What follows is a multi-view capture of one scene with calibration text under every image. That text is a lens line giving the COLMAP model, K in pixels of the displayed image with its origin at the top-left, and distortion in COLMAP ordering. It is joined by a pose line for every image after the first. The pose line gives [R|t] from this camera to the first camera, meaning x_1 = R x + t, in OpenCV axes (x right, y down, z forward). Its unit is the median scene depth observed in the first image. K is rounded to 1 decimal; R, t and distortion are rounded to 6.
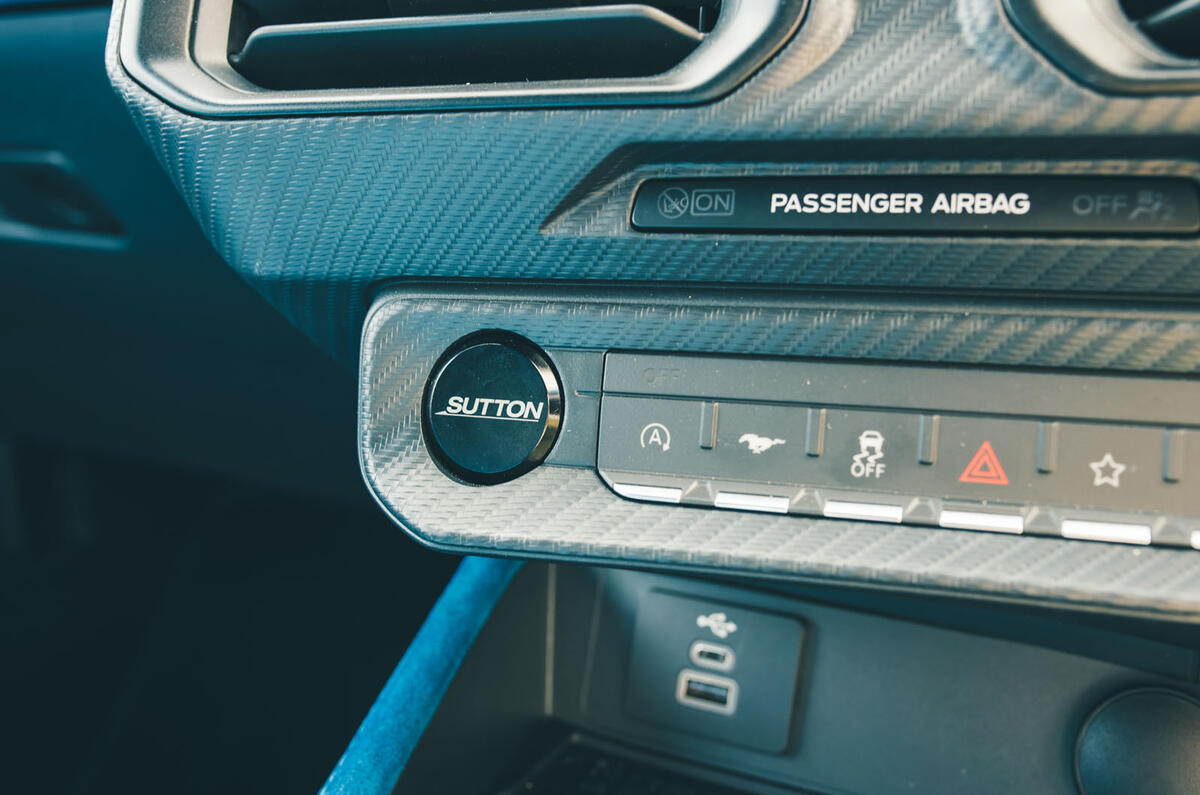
lens RADIAL K [[1201.8, 0, 600.0], [0, 1201.8, 397.5], [0, 0, 1]] dist [-0.078349, 0.113519]
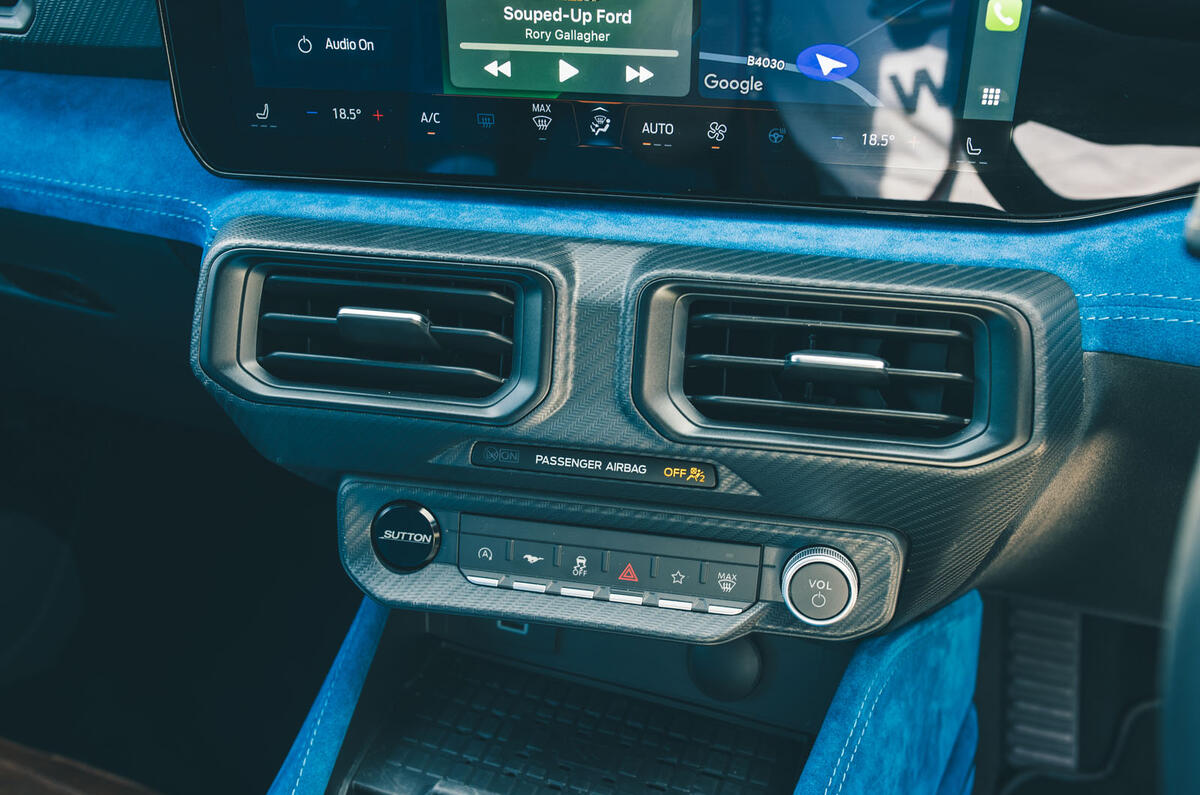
lens RADIAL K [[1201.8, 0, 600.0], [0, 1201.8, 397.5], [0, 0, 1]] dist [-0.078349, 0.113519]
pose [[0.988071, -0.039009, 0.148975, -0.062940], [0.003894, 0.973405, 0.229056, -0.760990], [-0.153949, -0.225744, 0.961946, -1.088447]]
